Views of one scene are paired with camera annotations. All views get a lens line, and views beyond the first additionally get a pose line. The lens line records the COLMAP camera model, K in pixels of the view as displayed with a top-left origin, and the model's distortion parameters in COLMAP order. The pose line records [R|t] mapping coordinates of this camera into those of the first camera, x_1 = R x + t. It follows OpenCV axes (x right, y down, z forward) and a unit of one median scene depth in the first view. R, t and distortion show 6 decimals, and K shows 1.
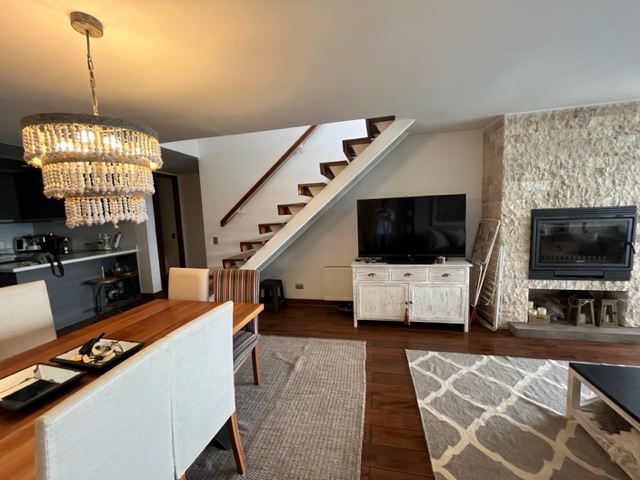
lens RADIAL K [[257.5, 0, 318.1], [0, 257.5, 239.6], [0, 0, 1]] dist [-0.003444, -0.000353]
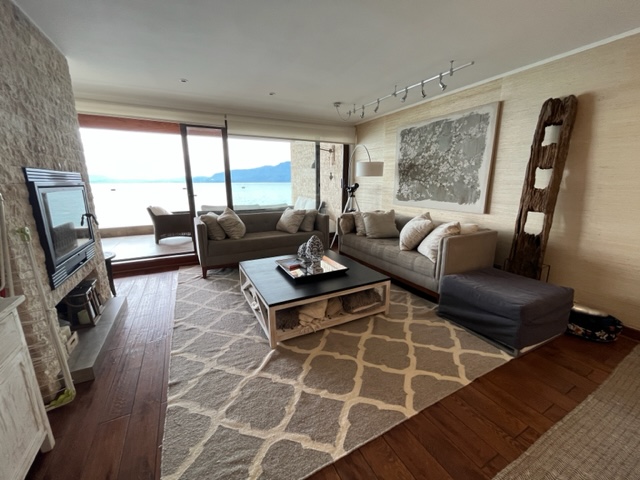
lens RADIAL K [[257.5, 0, 316.7], [0, 257.5, 240.3], [0, 0, 1]] dist [-0.003444, -0.000353]
pose [[-0.642843, -0.127397, 0.755330, 0.006740], [0.106307, 0.961693, 0.252678, -0.042199], [-0.758586, 0.242729, -0.604674, 0.926792]]
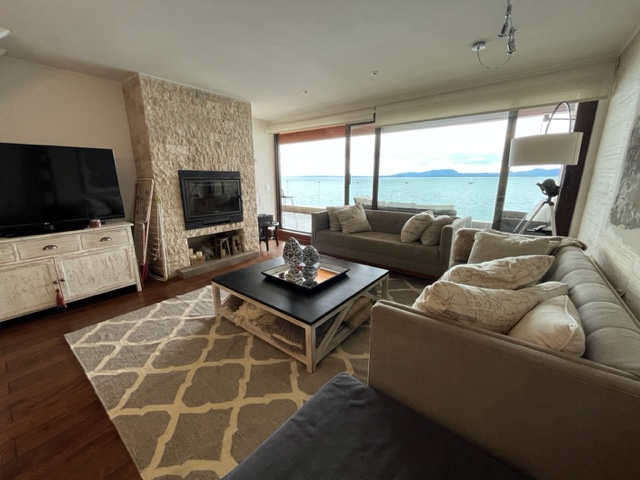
lens RADIAL K [[257.5, 0, 317.9], [0, 257.5, 239.7], [0, 0, 1]] dist [-0.003444, -0.000353]
pose [[0.431318, -0.173070, 0.885444, 0.018151], [0.077719, 0.984907, 0.154652, 0.063814], [-0.898846, 0.002111, 0.438259, -0.084031]]
